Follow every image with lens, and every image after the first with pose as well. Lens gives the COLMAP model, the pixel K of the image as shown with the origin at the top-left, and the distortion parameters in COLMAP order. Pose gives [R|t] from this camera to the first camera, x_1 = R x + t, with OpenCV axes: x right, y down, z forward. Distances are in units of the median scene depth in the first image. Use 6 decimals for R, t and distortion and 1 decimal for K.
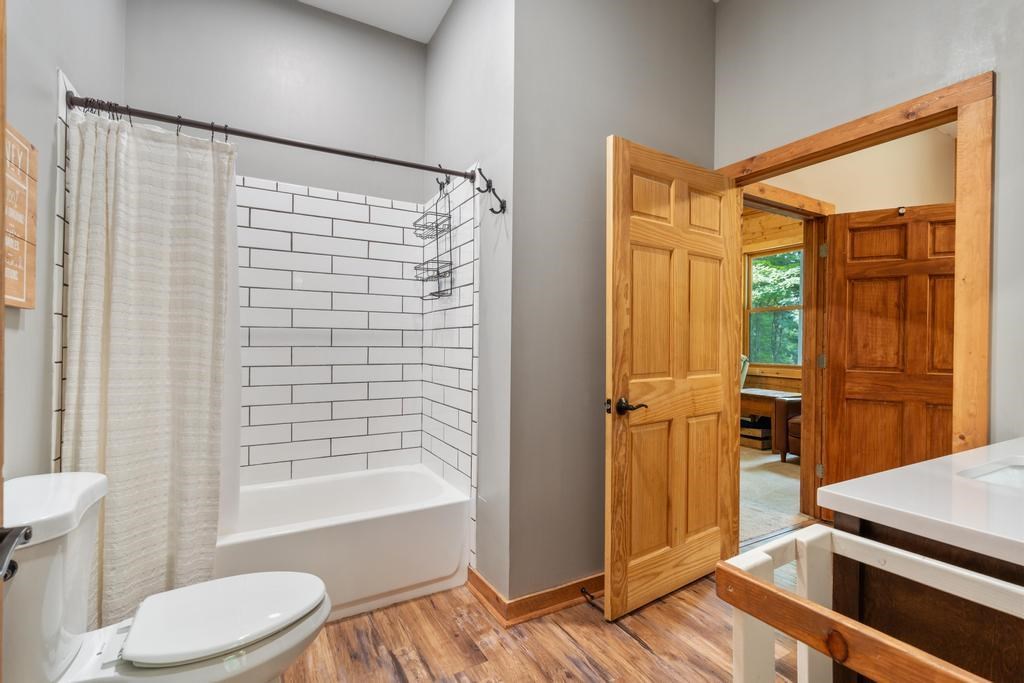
lens RADIAL K [[451.8, 0, 512.3], [0, 451.8, 342.8], [0, 0, 1]] dist [-0.005268, 0.000453]
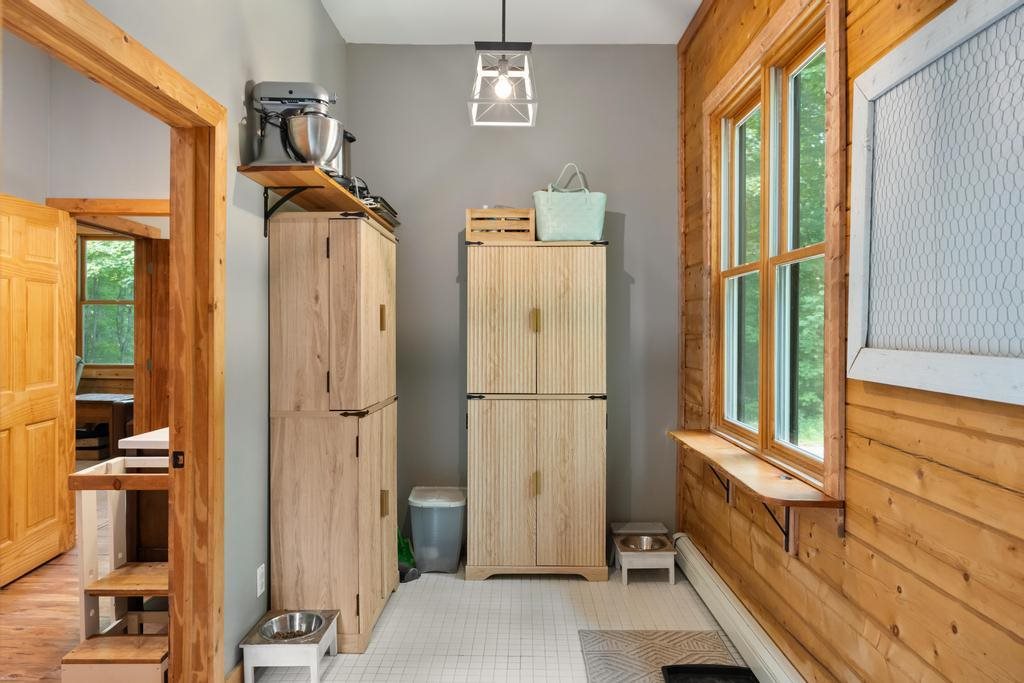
lens RADIAL K [[679.5, 0, 512.9], [0, 679.5, 338.9], [0, 0, 1]] dist [0.001133, 0.000372]
pose [[0.500621, -0.017231, 0.865495, -0.353912], [-0.004262, 0.999741, 0.022369, -0.070109], [-0.865656, -0.014888, 0.500418, -0.676837]]
